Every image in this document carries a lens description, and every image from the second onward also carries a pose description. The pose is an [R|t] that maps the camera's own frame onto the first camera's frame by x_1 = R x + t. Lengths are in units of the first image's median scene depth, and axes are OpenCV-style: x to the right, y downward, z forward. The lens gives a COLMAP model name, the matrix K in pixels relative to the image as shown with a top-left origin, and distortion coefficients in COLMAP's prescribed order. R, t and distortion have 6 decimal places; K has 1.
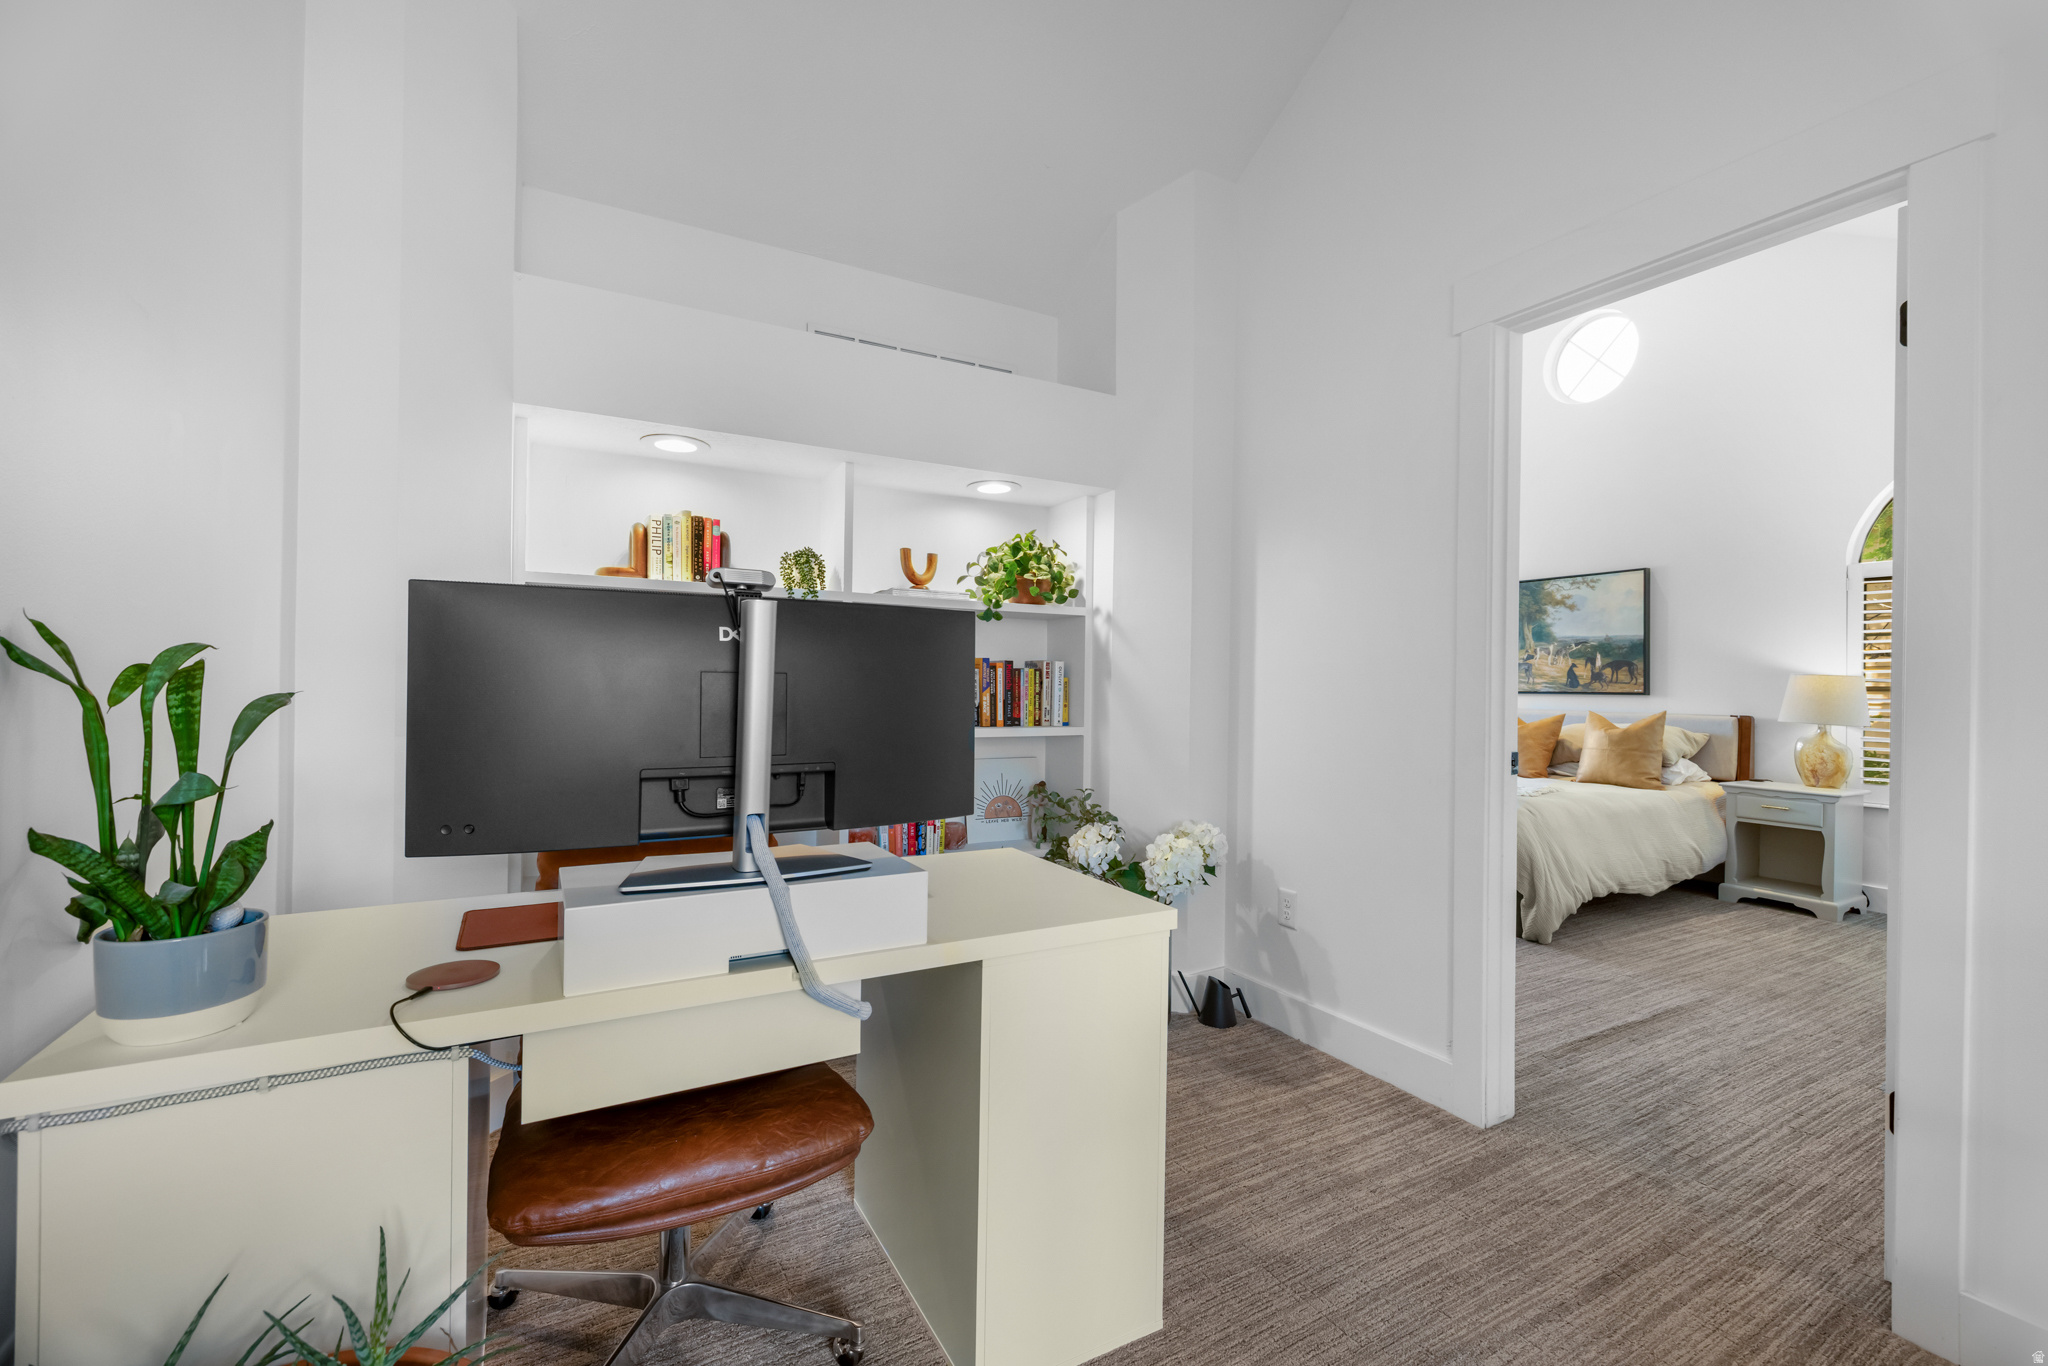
lens RADIAL K [[869.2, 0, 1022.8], [0, 869.2, 681.7], [0, 0, 1]] dist [0.000481, 0.000213]
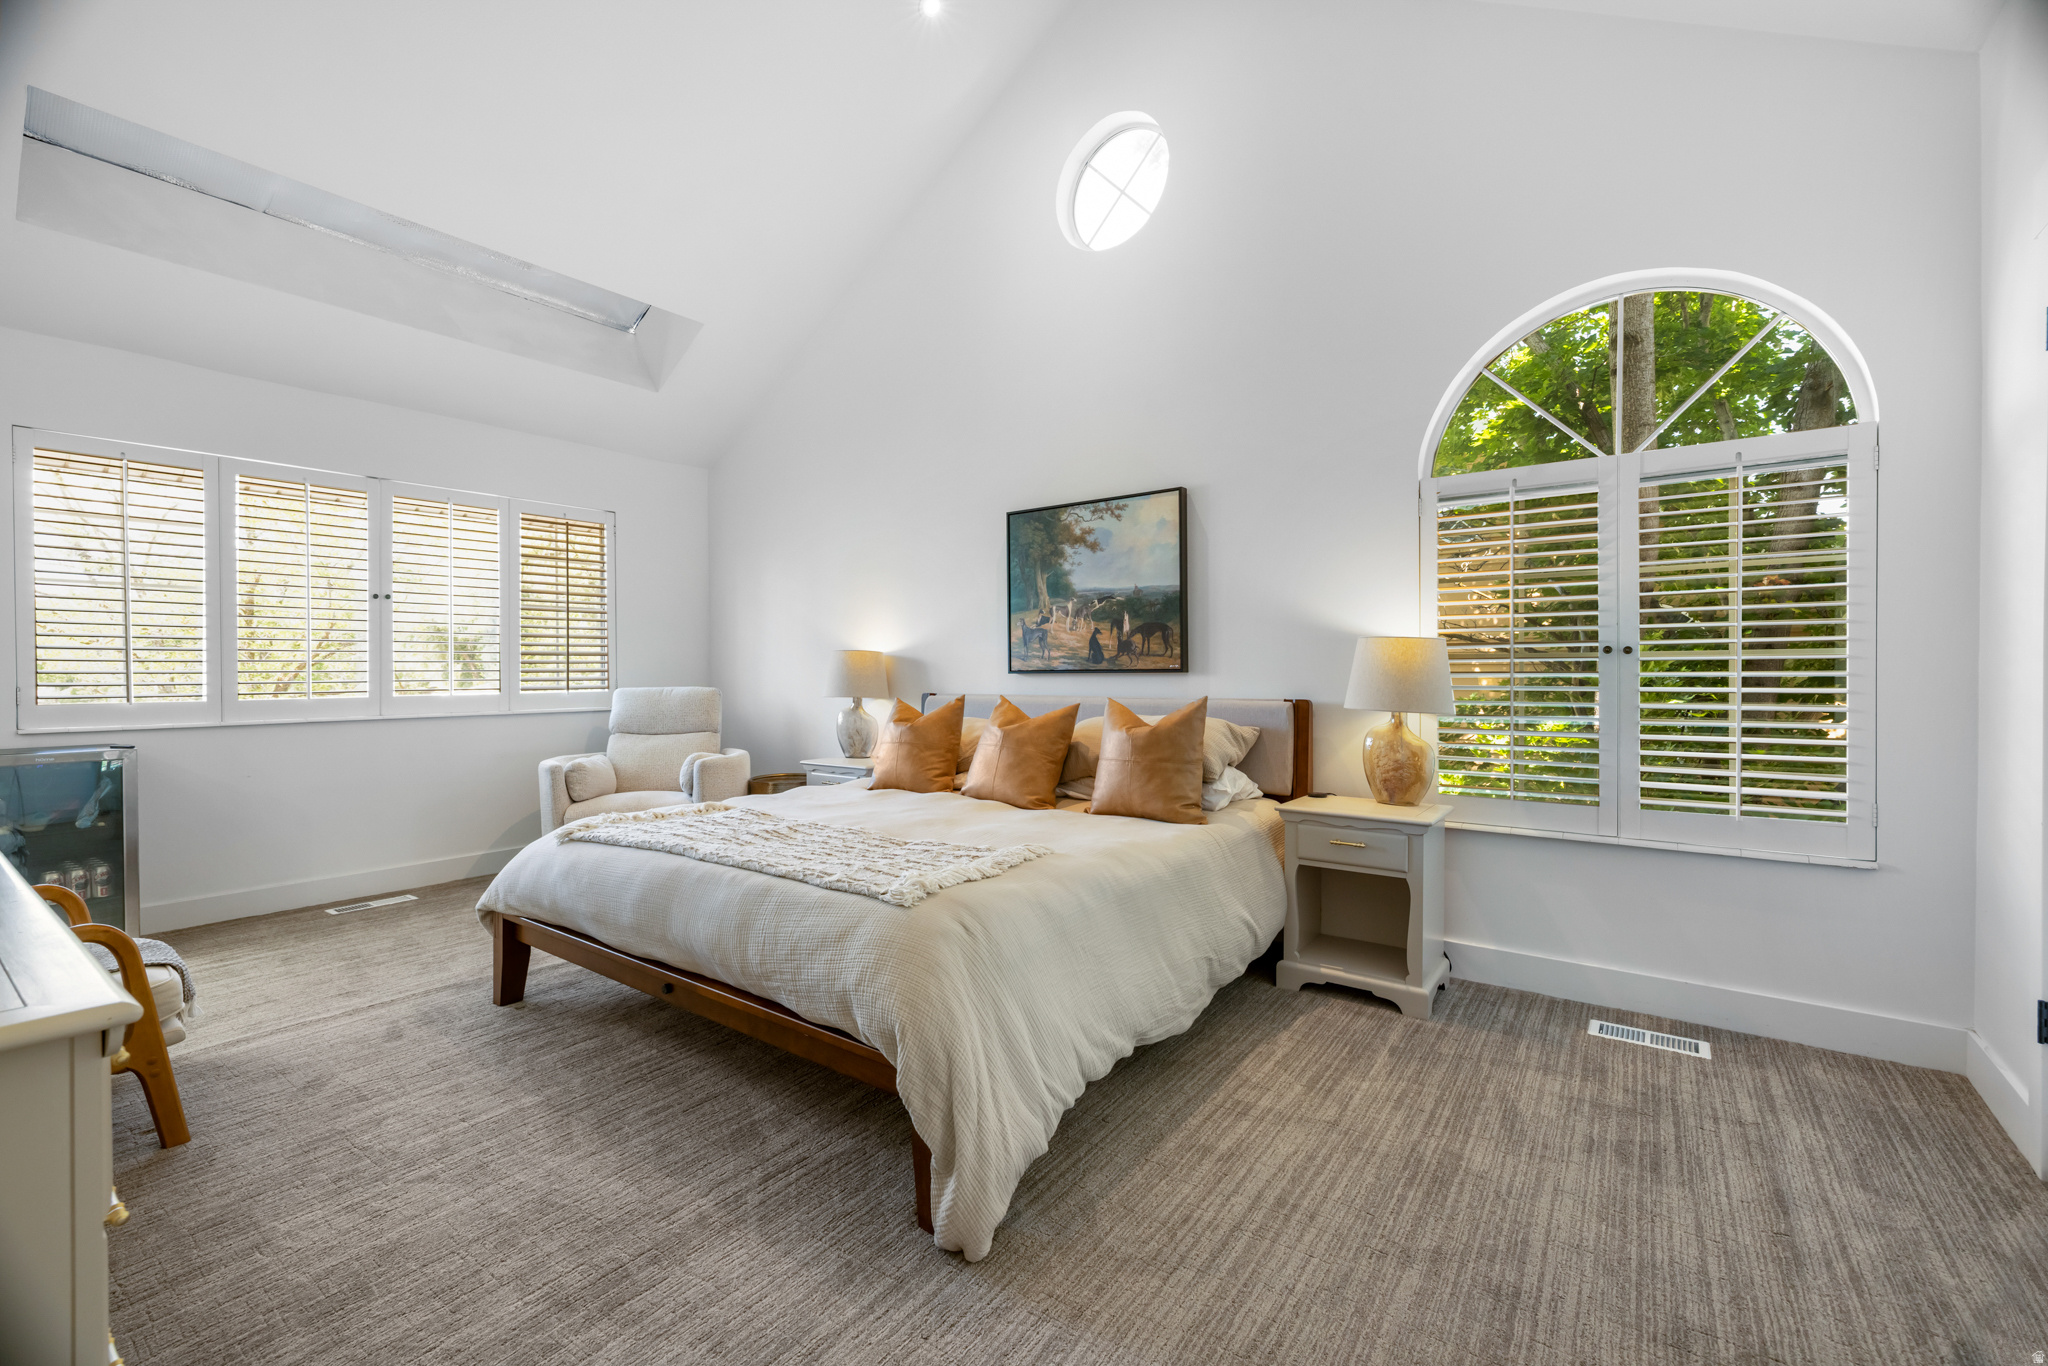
lens RADIAL K [[869.2, 0, 1022.8], [0, 869.2, 681.7], [0, 0, 1]] dist [0.000481, 0.000213]
pose [[0.910712, -0.019144, 0.412599, 0.341033], [0.012544, 0.999746, 0.018701, 0.008994], [-0.412852, -0.011855, 0.910721, 0.458029]]
